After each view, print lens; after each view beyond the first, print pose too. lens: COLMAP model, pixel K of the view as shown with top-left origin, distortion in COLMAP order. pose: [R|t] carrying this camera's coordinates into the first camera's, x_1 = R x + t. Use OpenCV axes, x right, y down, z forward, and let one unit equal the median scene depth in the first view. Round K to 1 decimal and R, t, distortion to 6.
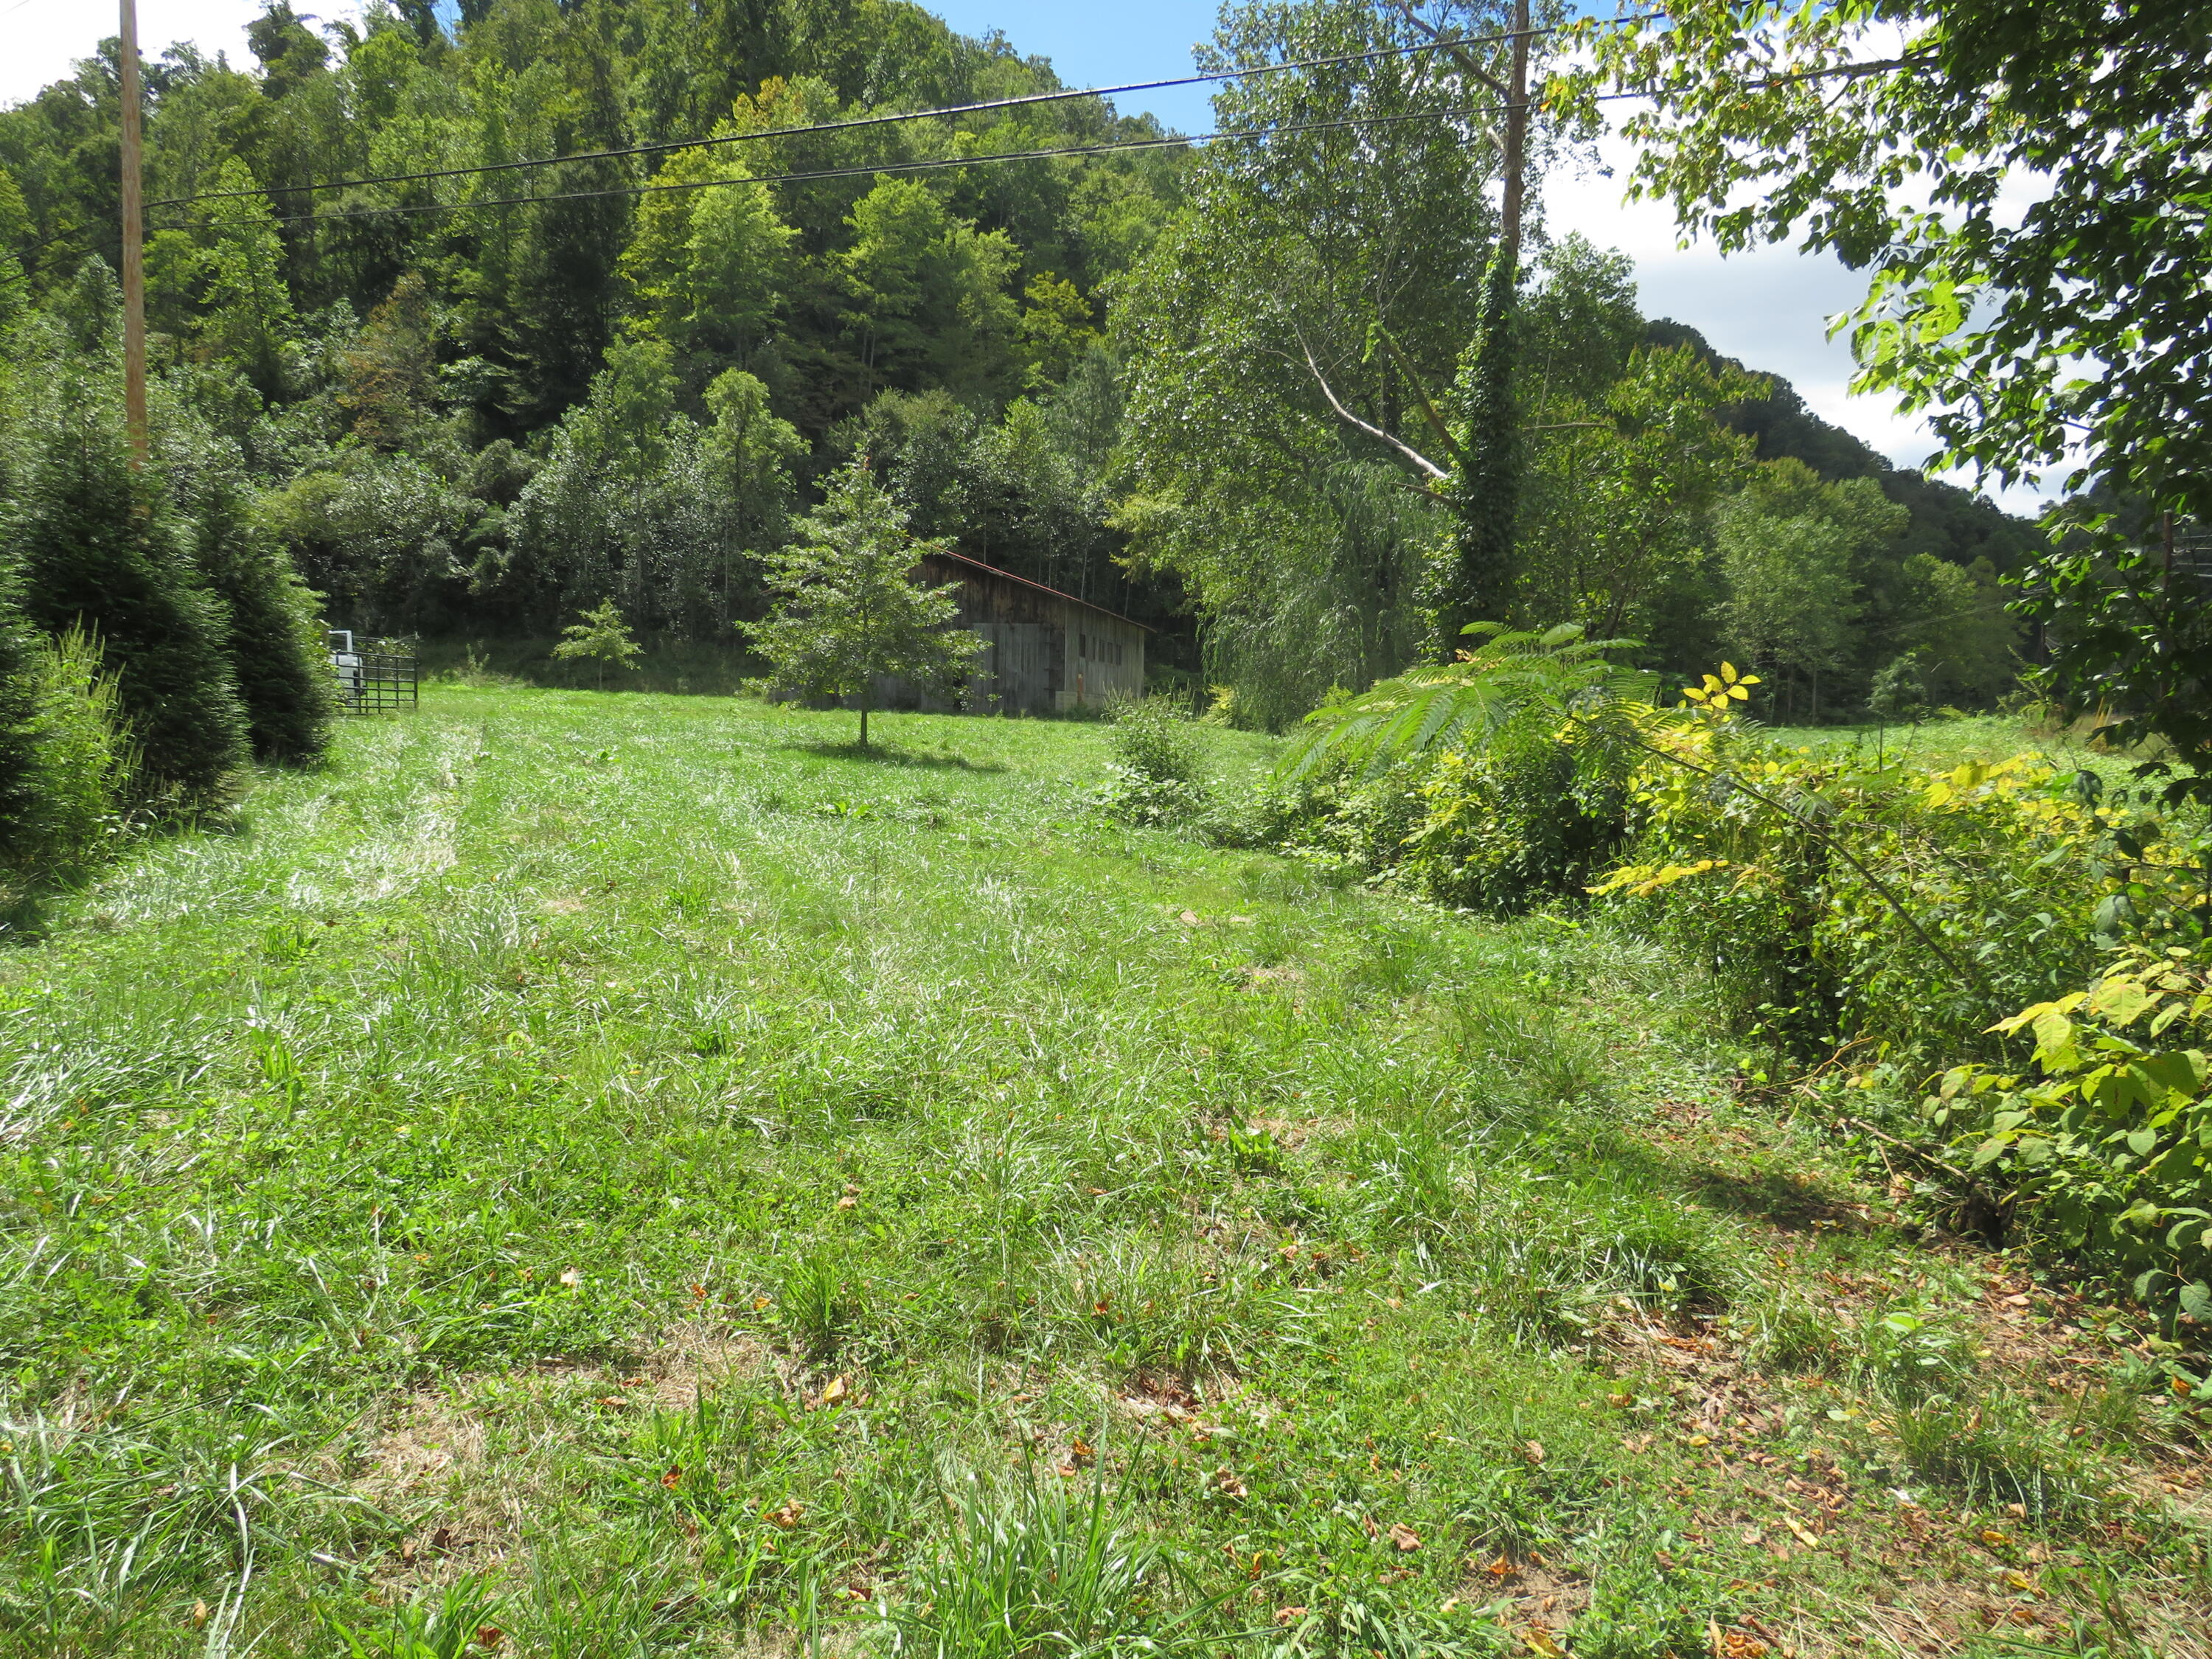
lens RADIAL K [[1590.8, 0, 1114.0], [0, 1590.8, 822.0], [0, 0, 1]] dist [-0.020926, 0.010680]
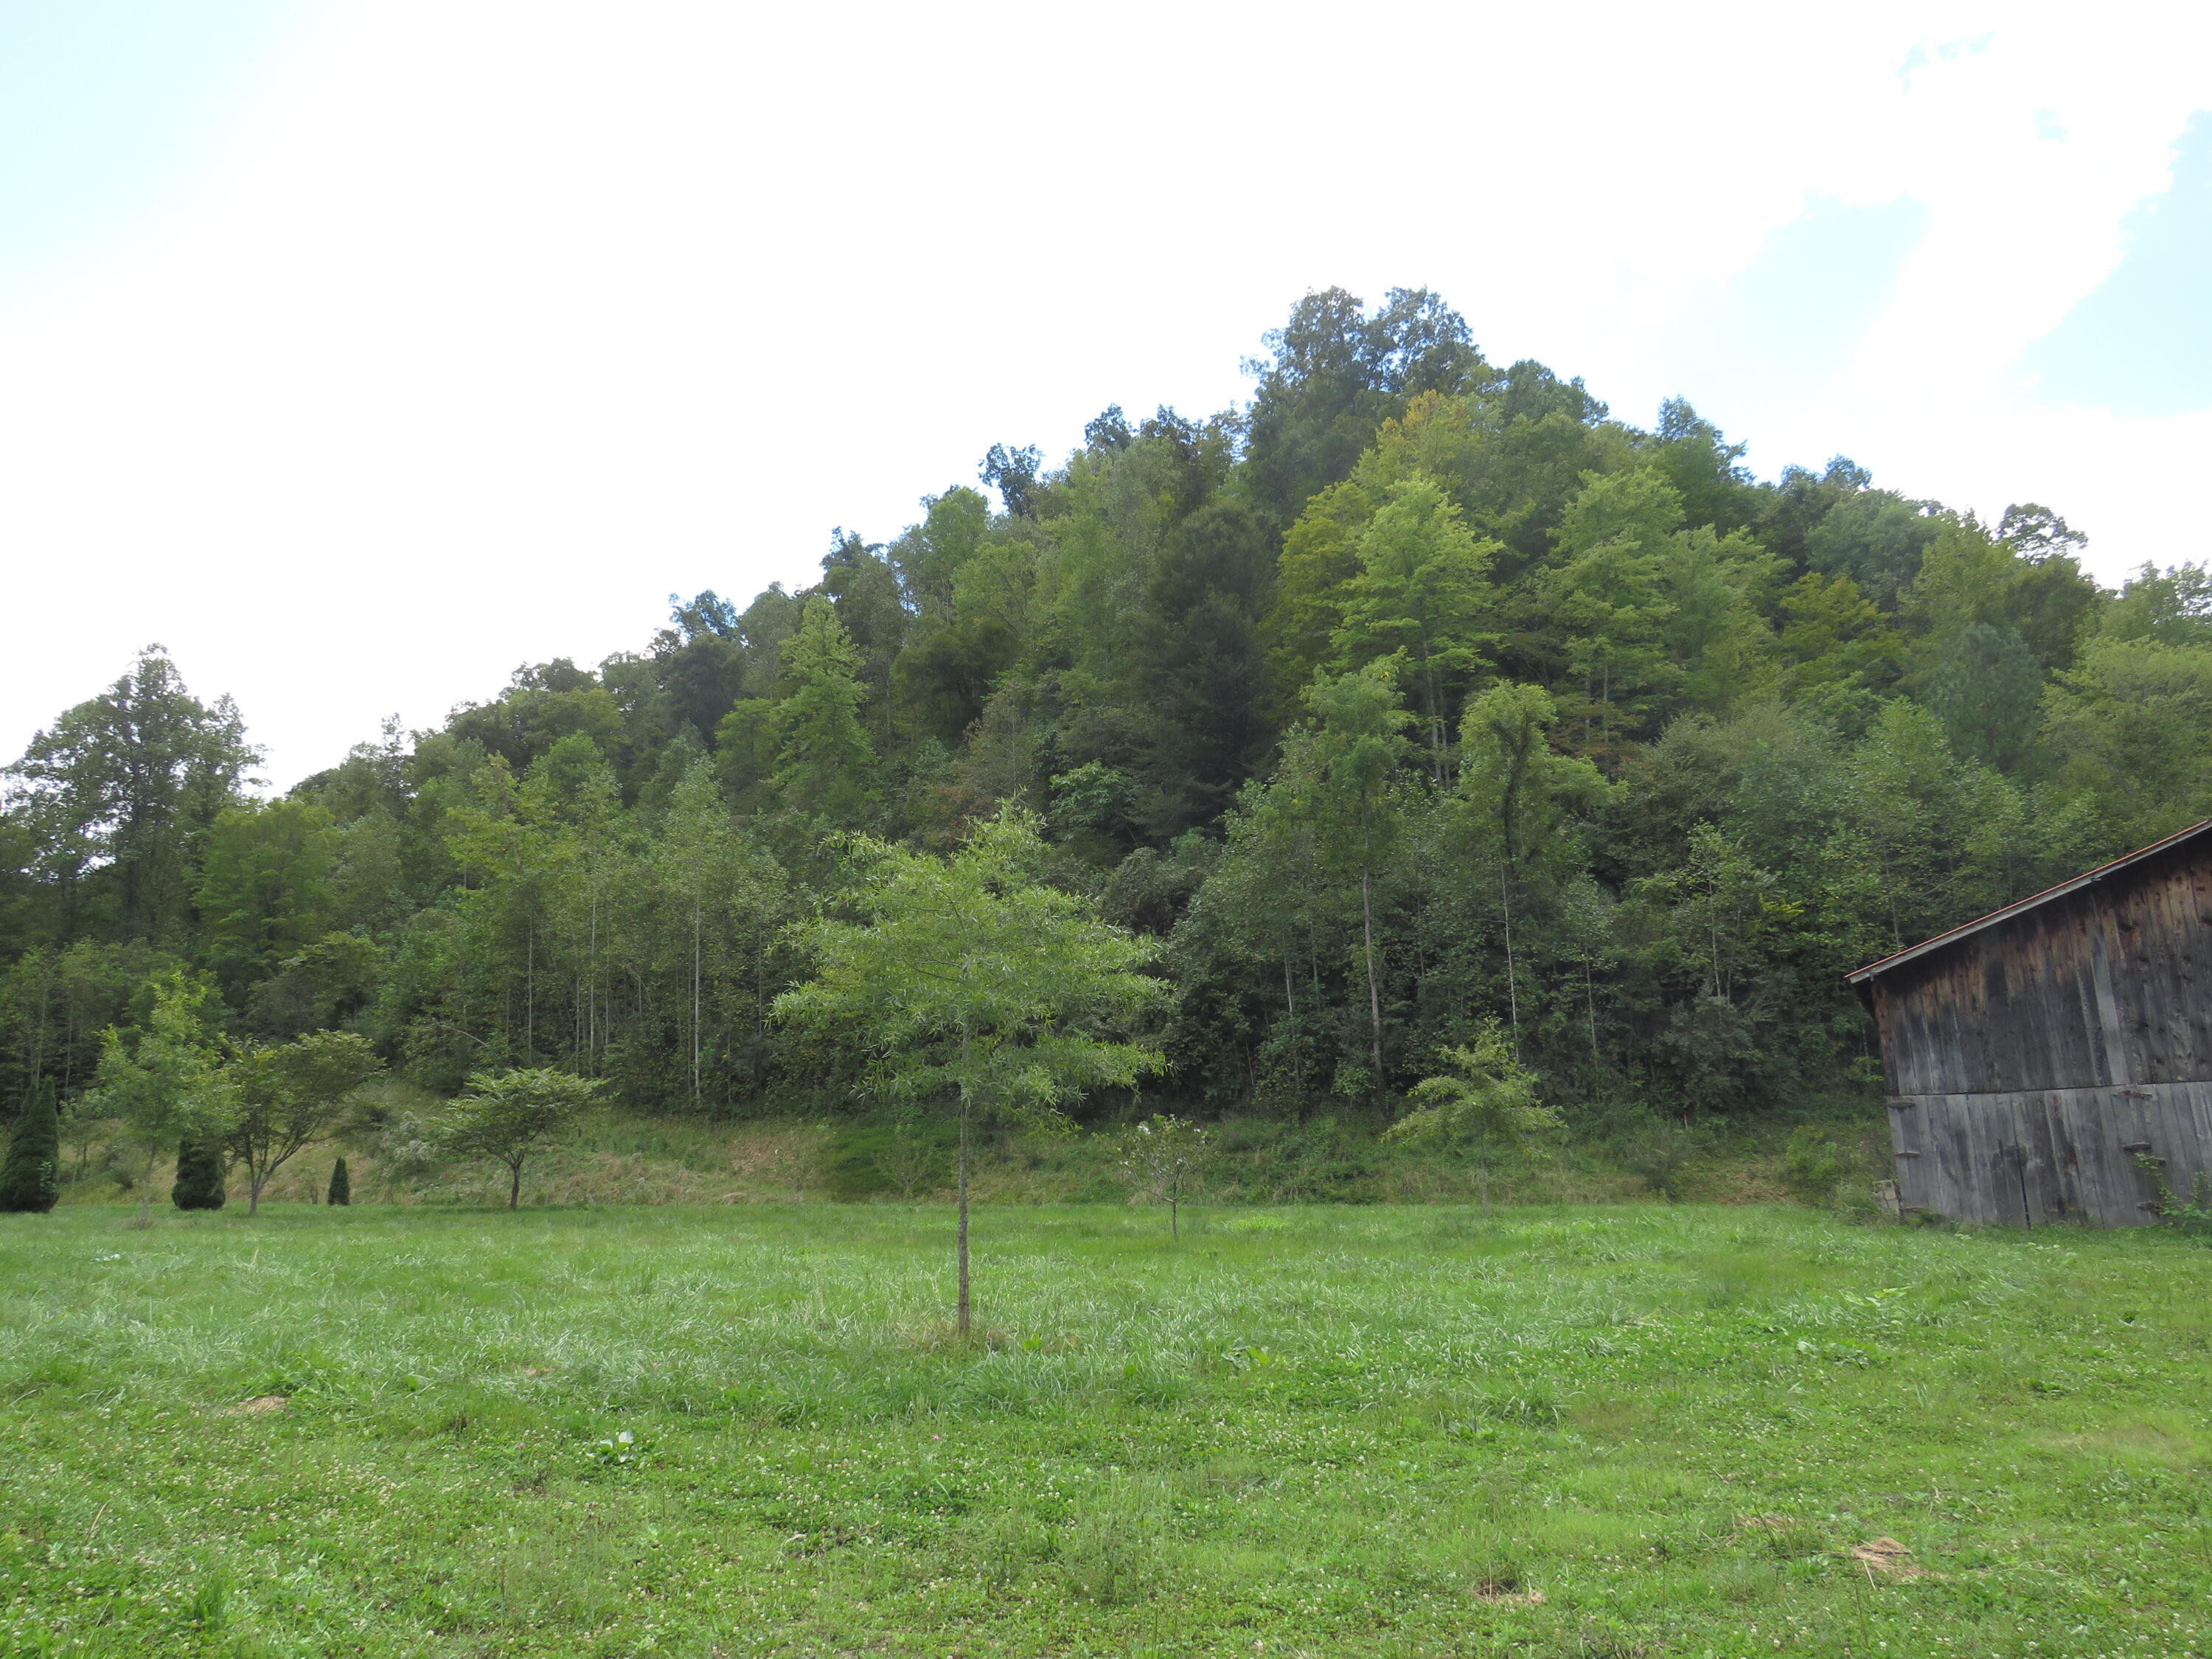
lens RADIAL K [[1568.5, 0, 1112.5], [0, 1568.5, 816.3], [0, 0, 1]] dist [-0.026788, 0.007145]
pose [[0.950367, -0.117466, -0.288103, -1.062818], [0.026484, 0.953172, -0.301267, -0.211294], [0.310001, 0.278684, 0.908975, 1.866142]]
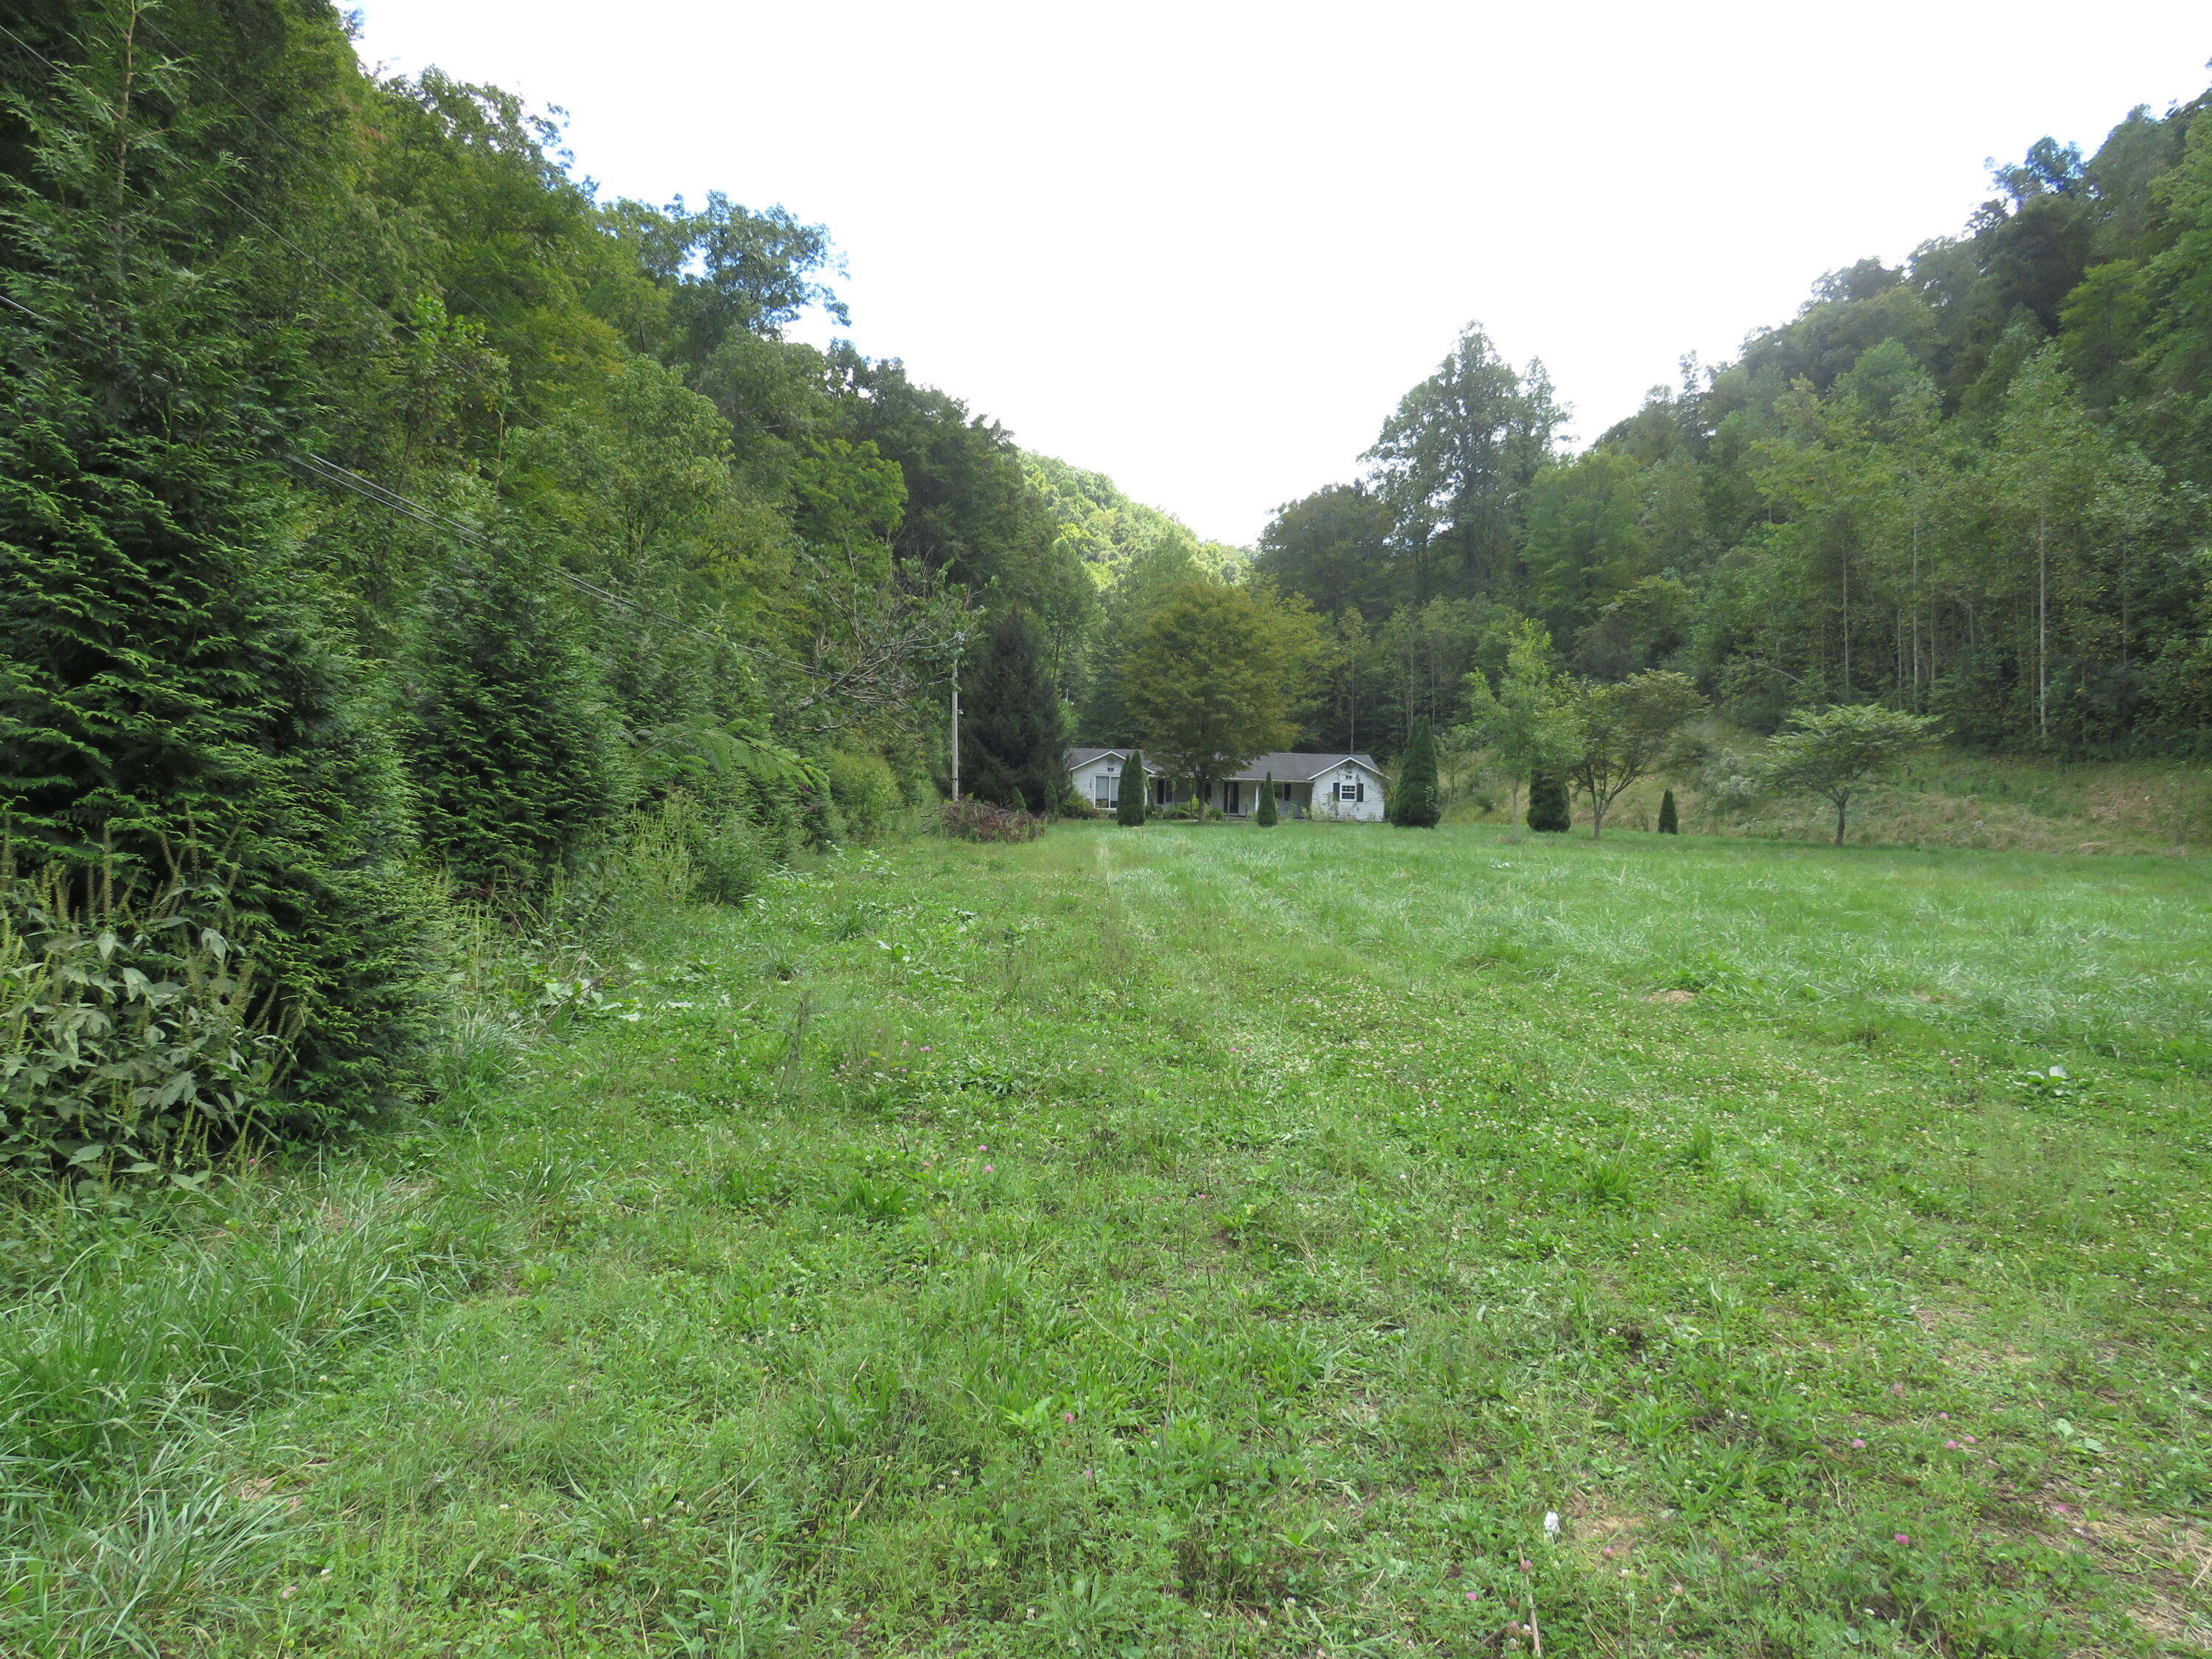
lens RADIAL K [[1580.5, 0, 1106.0], [0, 1580.5, 829.5], [0, 0, 1]] dist [-0.012277, 0.003696]
pose [[0.456541, -0.004488, -0.889691, -1.079969], [-0.080646, 0.995662, -0.046405, -0.204838], [0.886040, 0.092936, 0.454199, 1.843566]]
